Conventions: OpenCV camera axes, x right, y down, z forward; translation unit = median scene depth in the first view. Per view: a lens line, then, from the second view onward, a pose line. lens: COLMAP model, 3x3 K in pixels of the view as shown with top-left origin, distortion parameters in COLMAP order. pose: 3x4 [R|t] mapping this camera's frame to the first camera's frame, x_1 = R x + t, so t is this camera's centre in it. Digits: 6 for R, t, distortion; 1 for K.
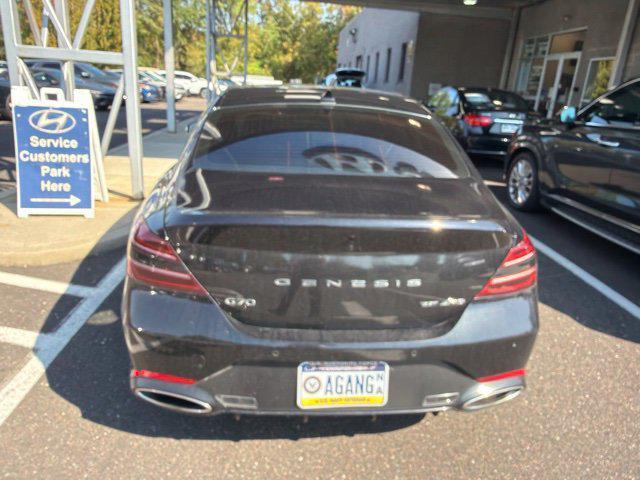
lens RADIAL K [[461.0, 0, 322.2], [0, 461.0, 236.3], [0, 0, 1]] dist [-0.005389, 0.002548]
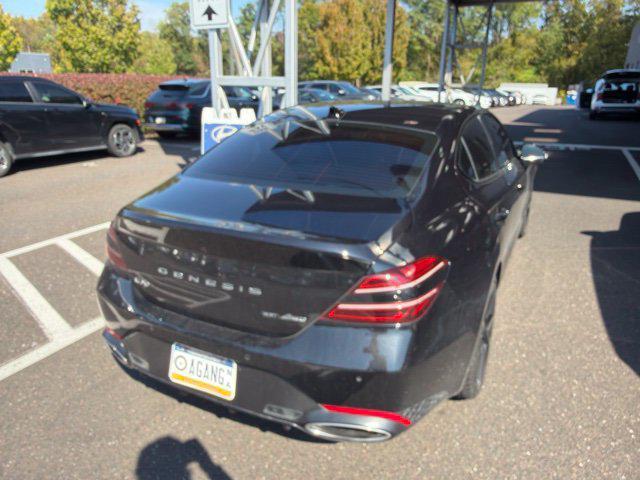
lens RADIAL K [[461.0, 0, 322.4], [0, 461.0, 236.6], [0, 0, 1]] dist [-0.005389, 0.002548]
pose [[0.850605, 0.111691, -0.513805, 0.360642], [-0.122766, 0.992357, 0.012480, -0.023432], [0.511272, 0.052462, 0.857816, 0.069252]]
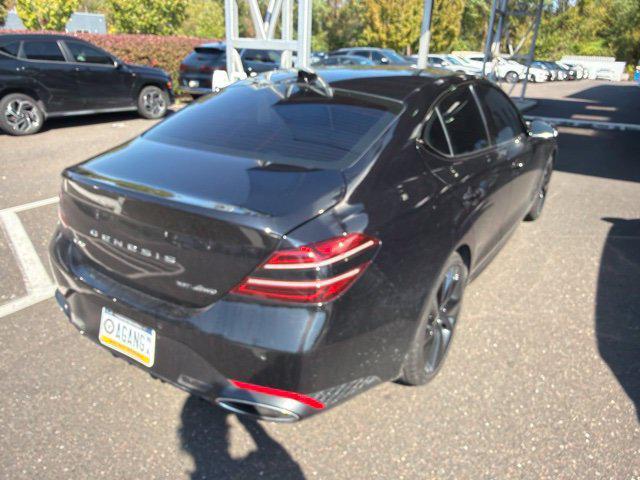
lens RADIAL K [[461.0, 0, 322.7], [0, 461.0, 237.7], [0, 0, 1]] dist [-0.005389, 0.002548]
pose [[0.793272, 0.193900, -0.577167, 0.439996], [-0.174480, 0.980574, 0.089616, -0.040860], [0.583331, 0.029614, 0.811694, 0.153678]]
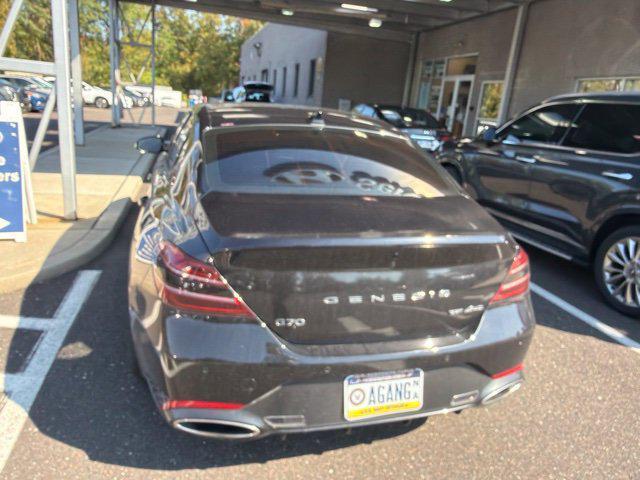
lens RADIAL K [[461.0, 0, 322.3], [0, 461.0, 236.7], [0, 0, 1]] dist [-0.005389, 0.002548]
pose [[0.978250, -0.034725, 0.204501, -0.127813], [0.039725, 0.999003, -0.020393, -0.009683], [-0.203589, 0.028074, 0.978654, -0.007824]]
